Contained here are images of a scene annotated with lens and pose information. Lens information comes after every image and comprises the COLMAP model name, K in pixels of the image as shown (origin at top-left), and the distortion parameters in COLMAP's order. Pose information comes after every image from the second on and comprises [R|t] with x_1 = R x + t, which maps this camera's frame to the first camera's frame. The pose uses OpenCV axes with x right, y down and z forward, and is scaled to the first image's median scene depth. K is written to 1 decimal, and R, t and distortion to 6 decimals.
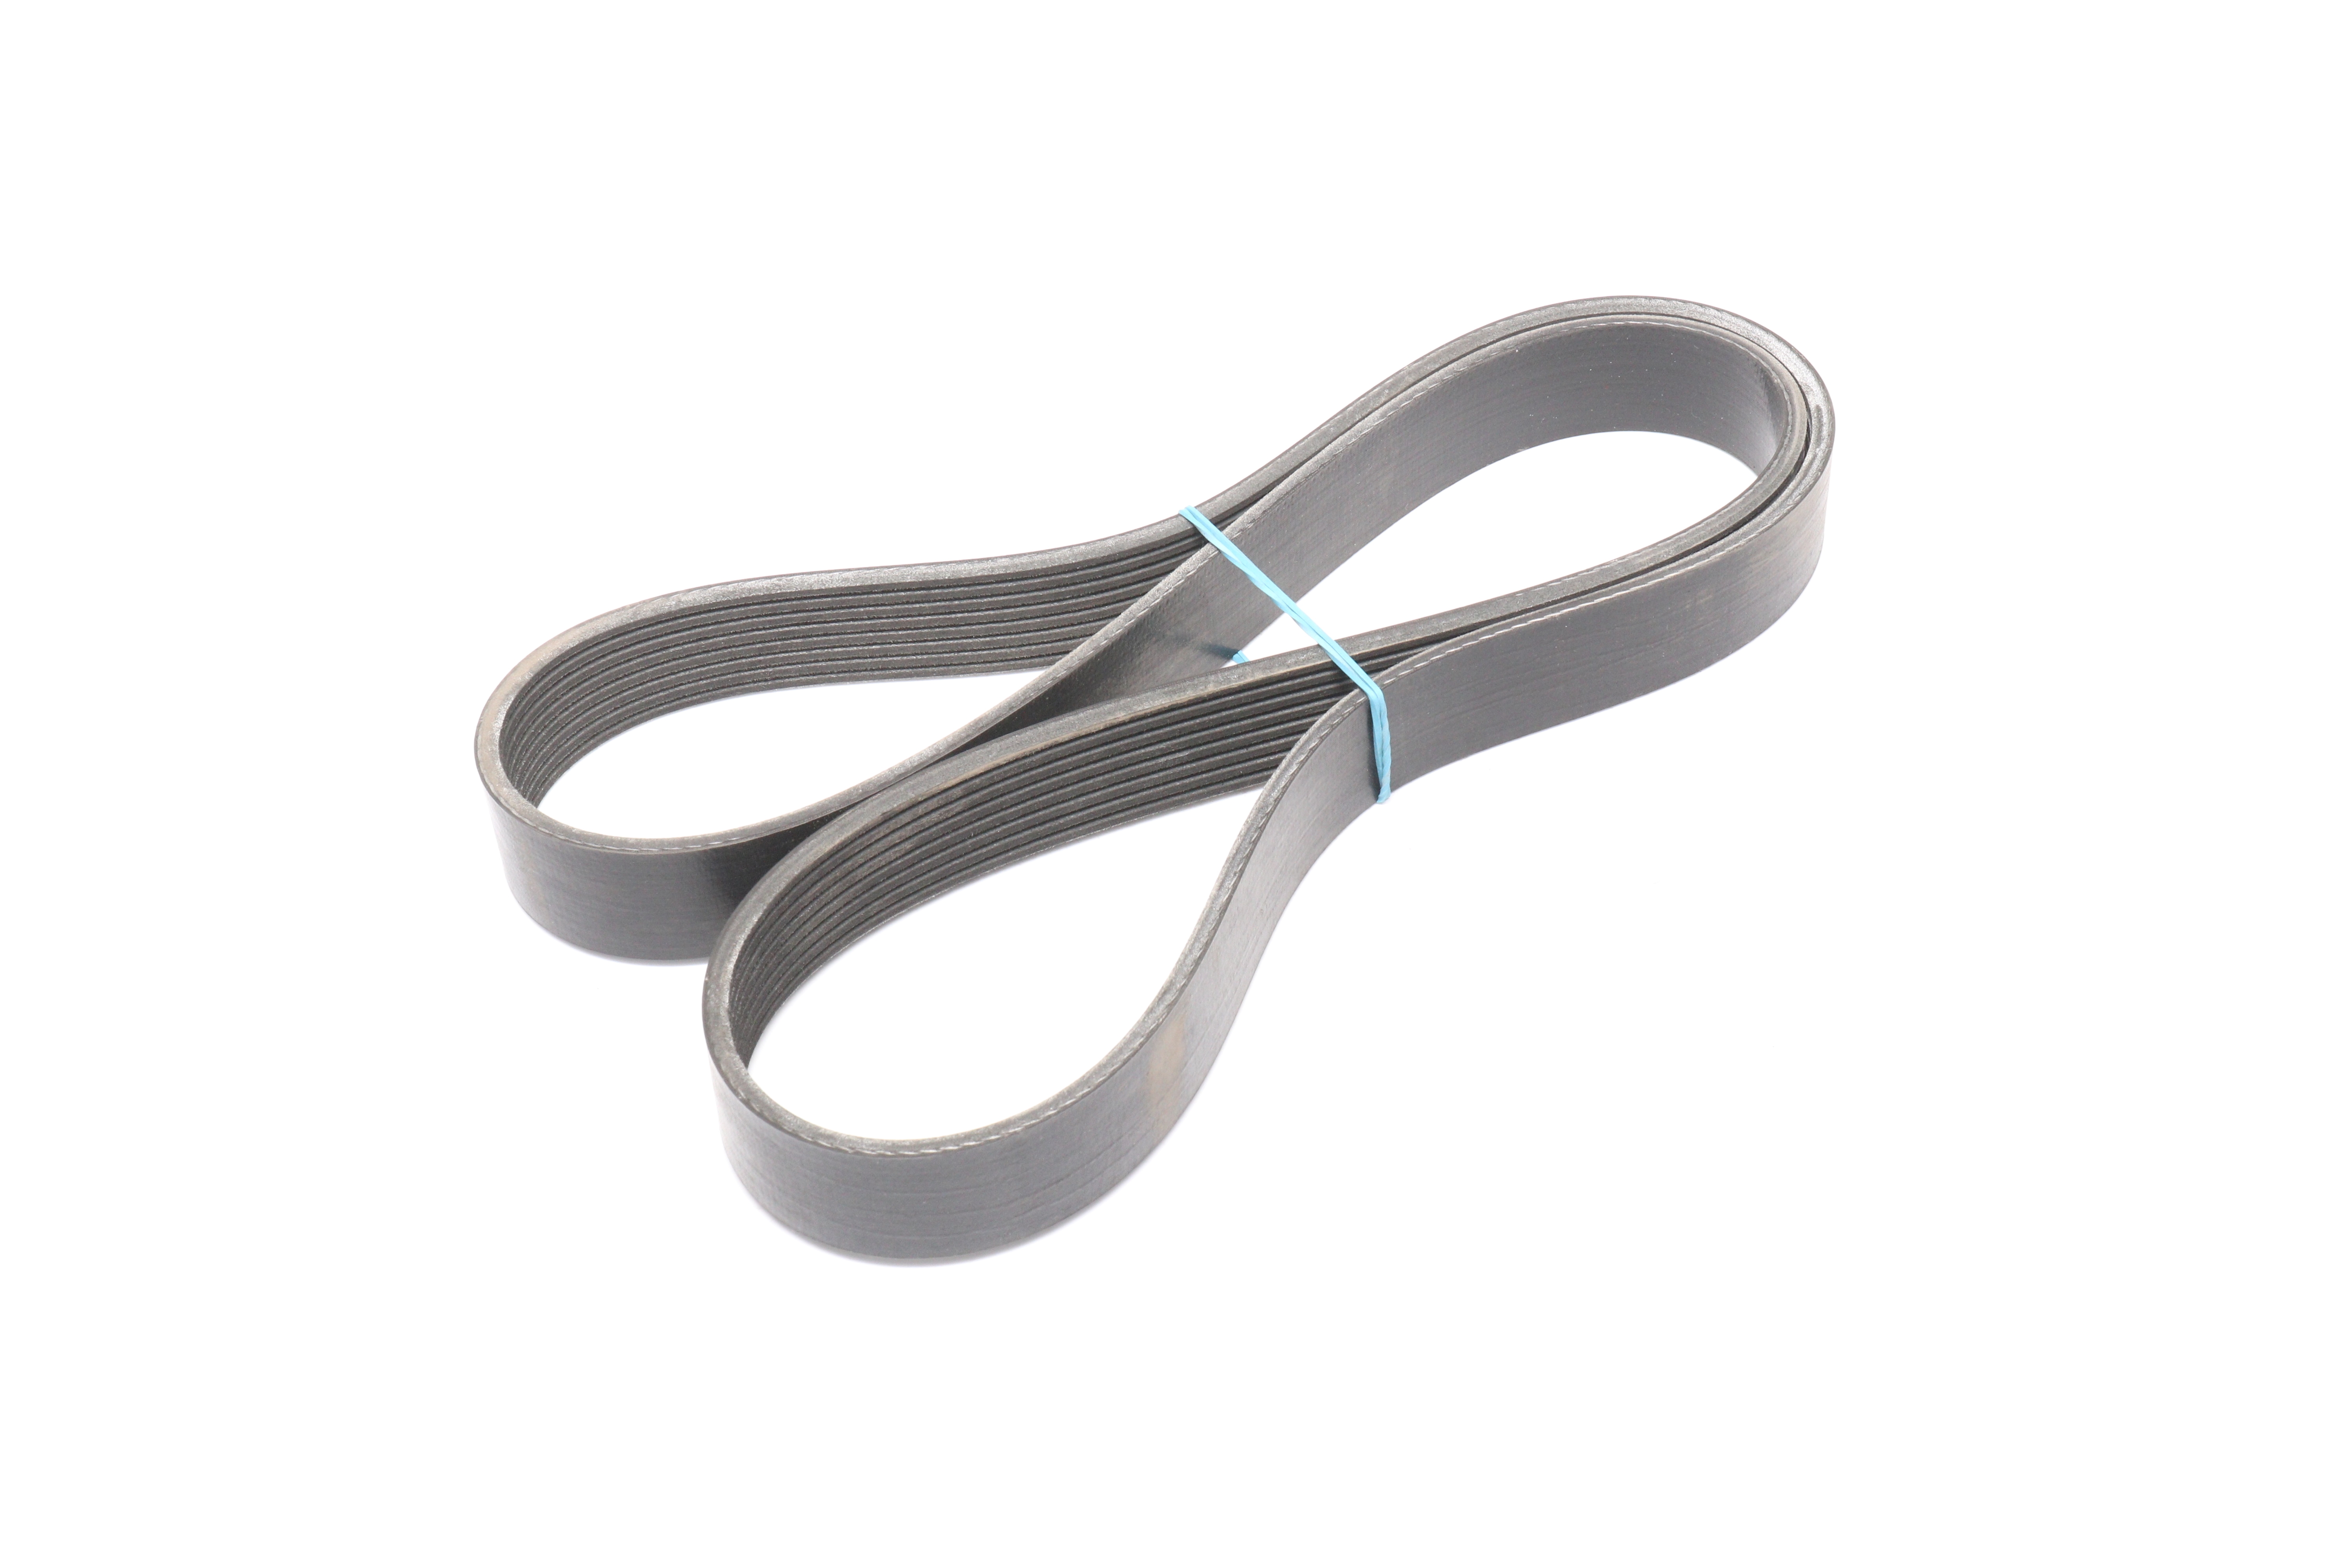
lens RADIAL K [[4288.8, 0, 1176.9], [0, 4288.8, 787.6], [0, 0, 1]] dist [0.043528, 0.000000]
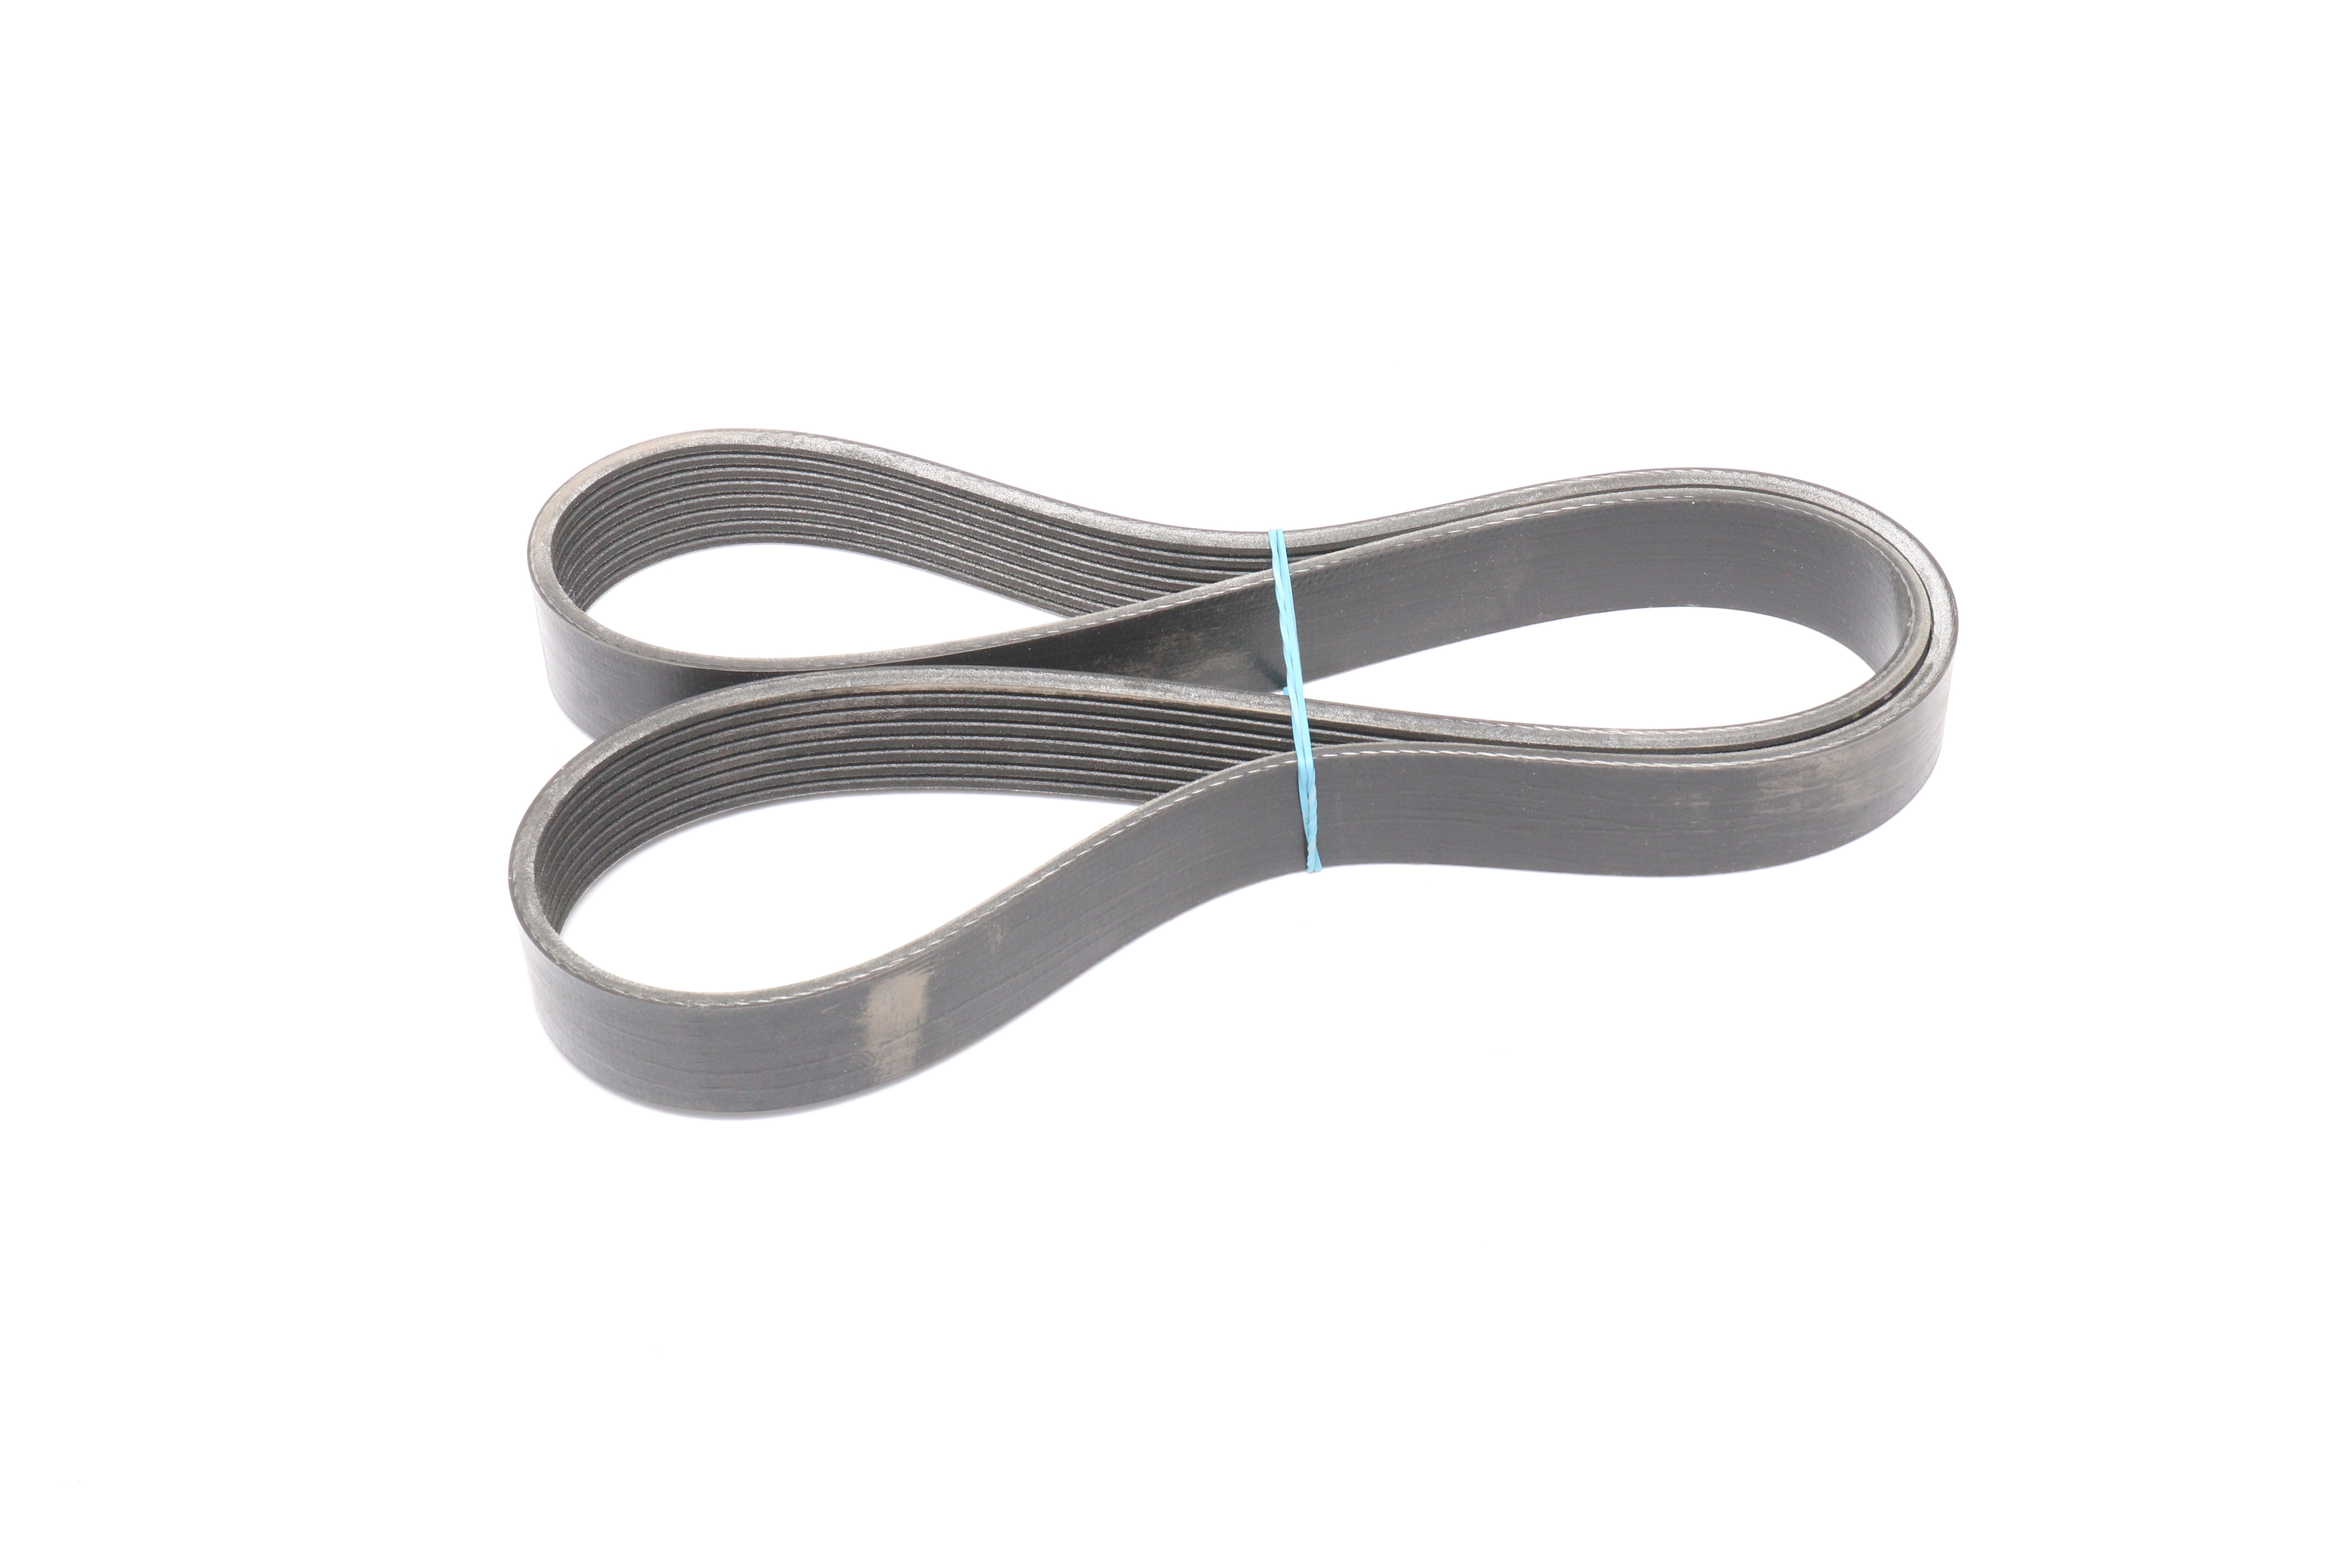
lens RADIAL K [[4288.8, 0, 1178.1], [0, 4288.8, 780.5], [0, 0, 1]] dist [0.043528, 0.000000]
pose [[0.857687, 0.366596, -0.360529, 0.375353], [-0.359719, 0.928835, 0.088704, -0.094002], [0.367390, 0.053609, 0.928521, 0.069235]]
